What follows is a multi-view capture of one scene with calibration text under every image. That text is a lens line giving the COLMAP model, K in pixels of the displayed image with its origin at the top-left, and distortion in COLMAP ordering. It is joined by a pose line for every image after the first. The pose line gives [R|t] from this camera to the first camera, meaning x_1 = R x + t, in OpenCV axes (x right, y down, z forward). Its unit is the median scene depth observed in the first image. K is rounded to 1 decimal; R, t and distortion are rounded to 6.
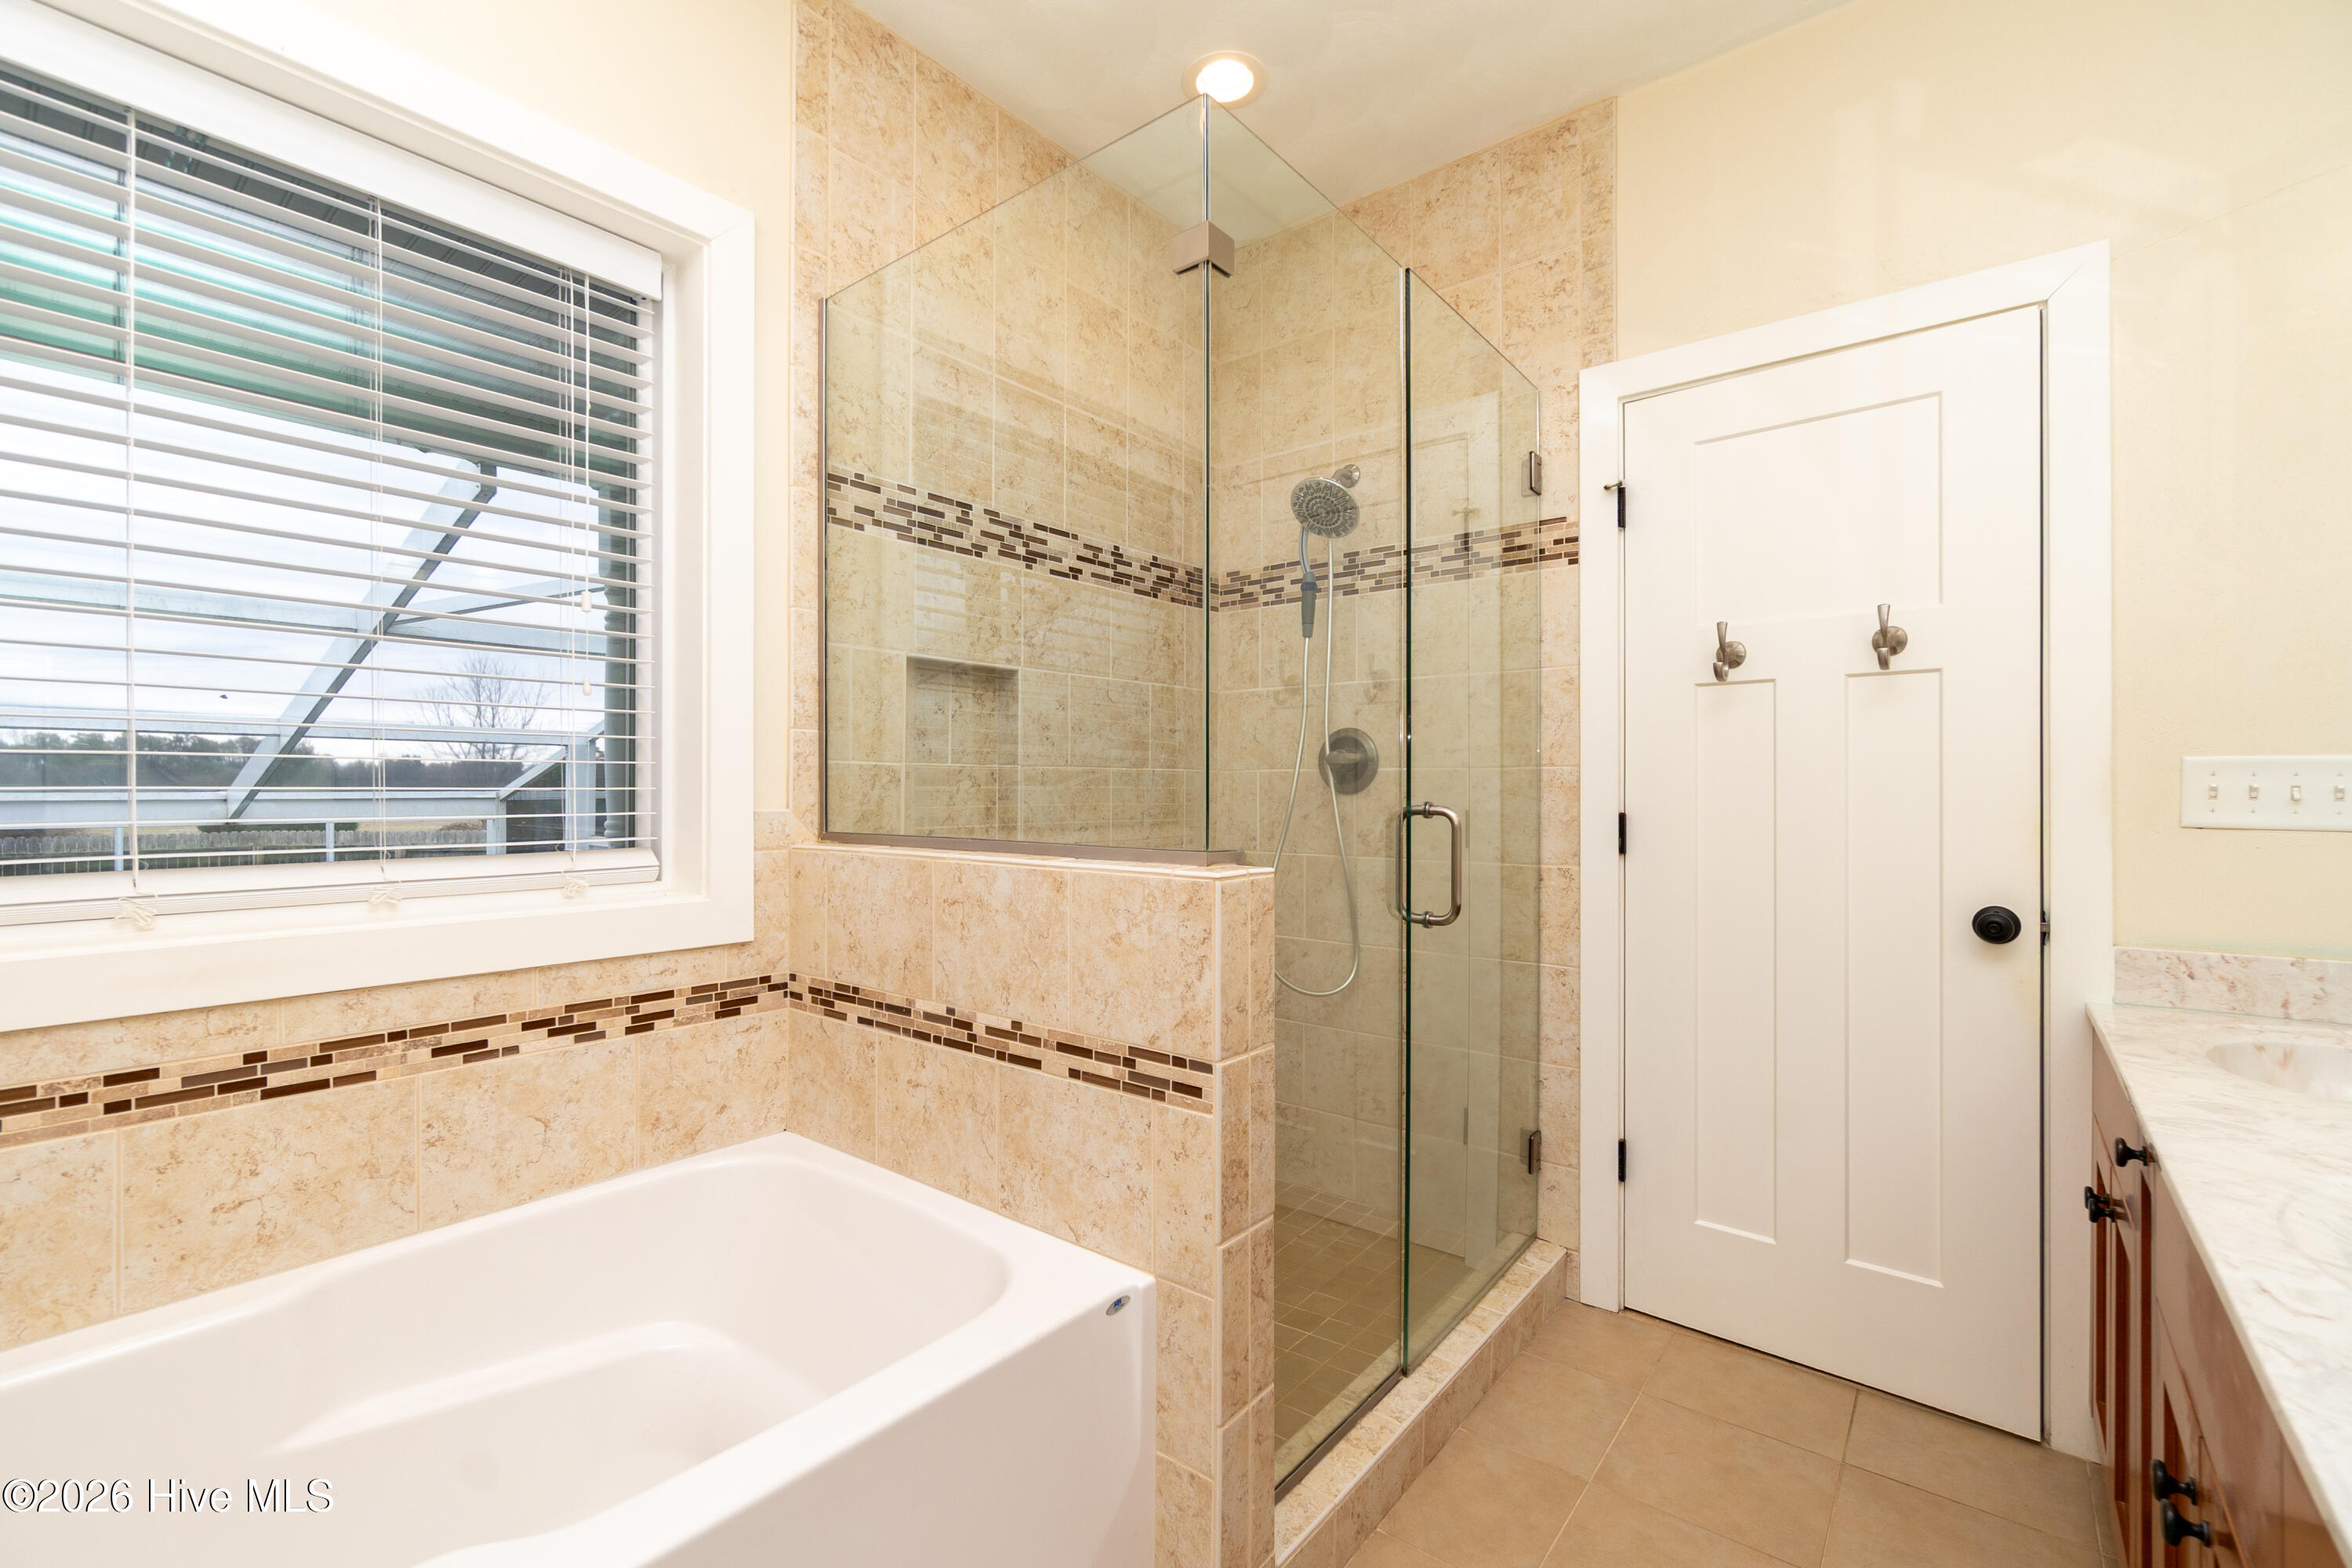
lens RADIAL K [[1015.1, 0, 1174.9], [0, 1015.1, 779.5], [0, 0, 1]] dist [-0.006768, 0.003847]
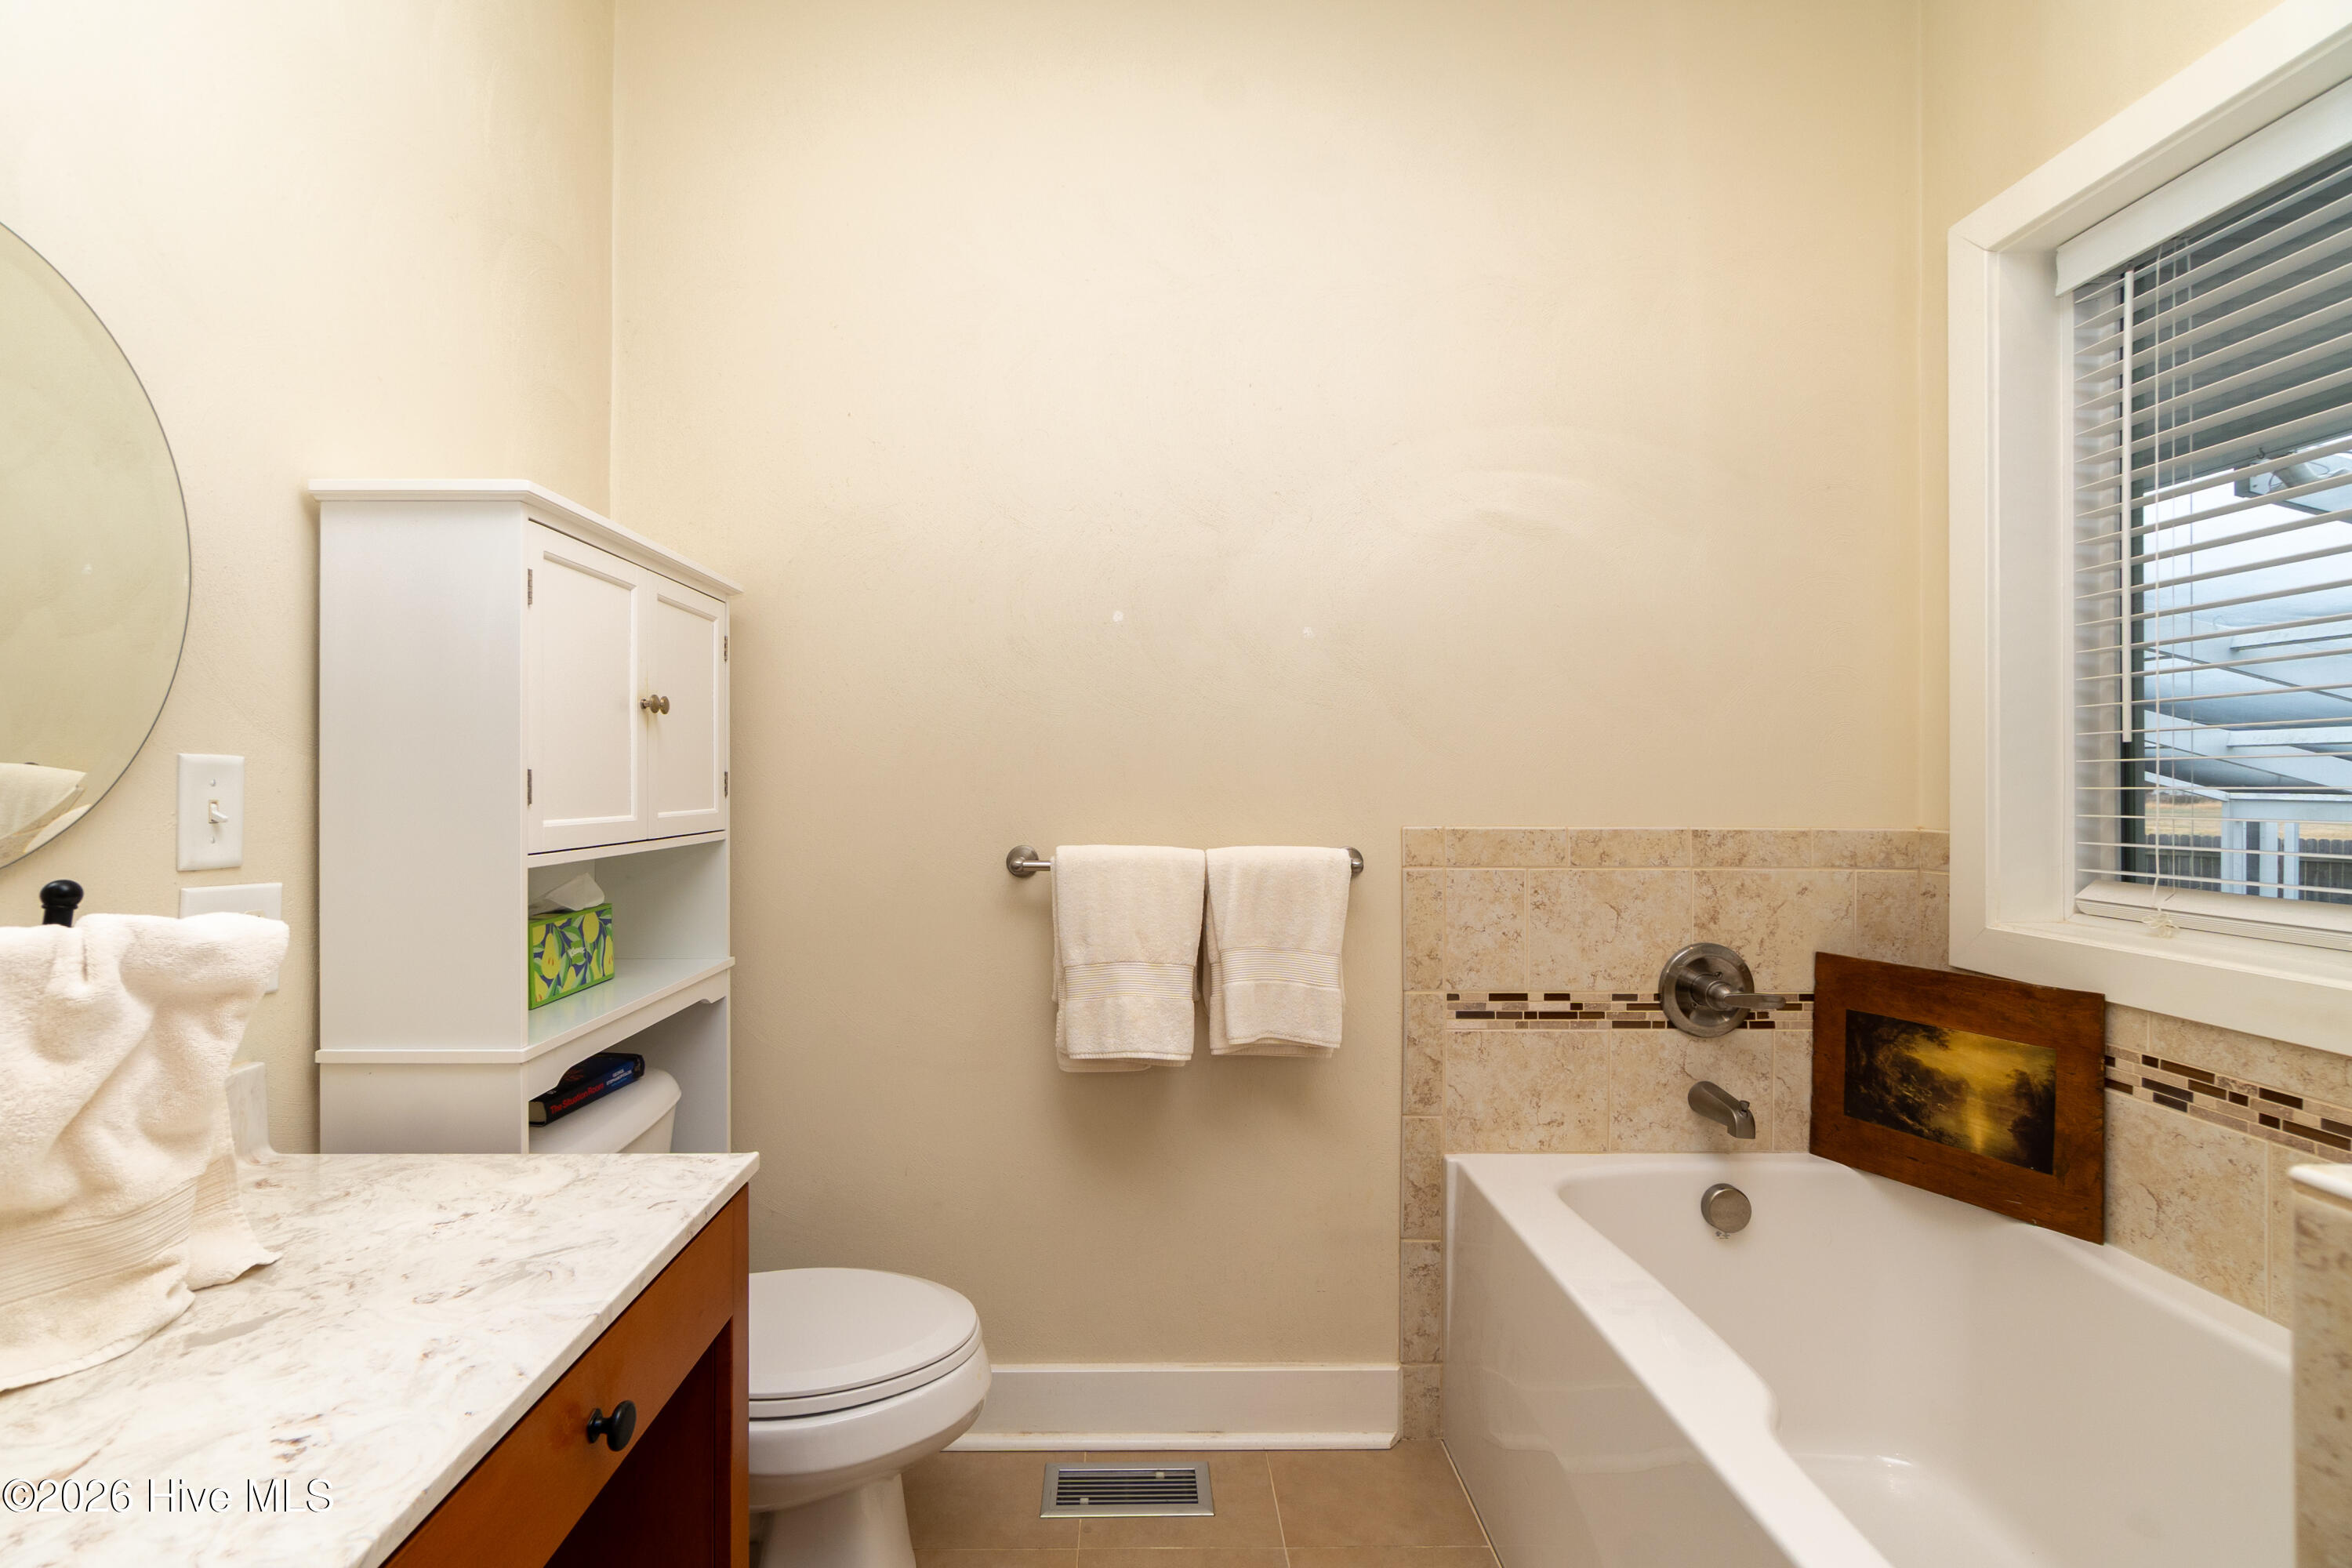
lens RADIAL K [[1015.1, 0, 1175.2], [0, 1015.1, 785.9], [0, 0, 1]] dist [-0.006768, 0.003847]
pose [[-0.754933, -0.017404, -0.655571, 0.554715], [-0.018619, 0.999814, -0.005103, -0.006423], [0.655538, 0.008353, -0.755116, 1.058891]]
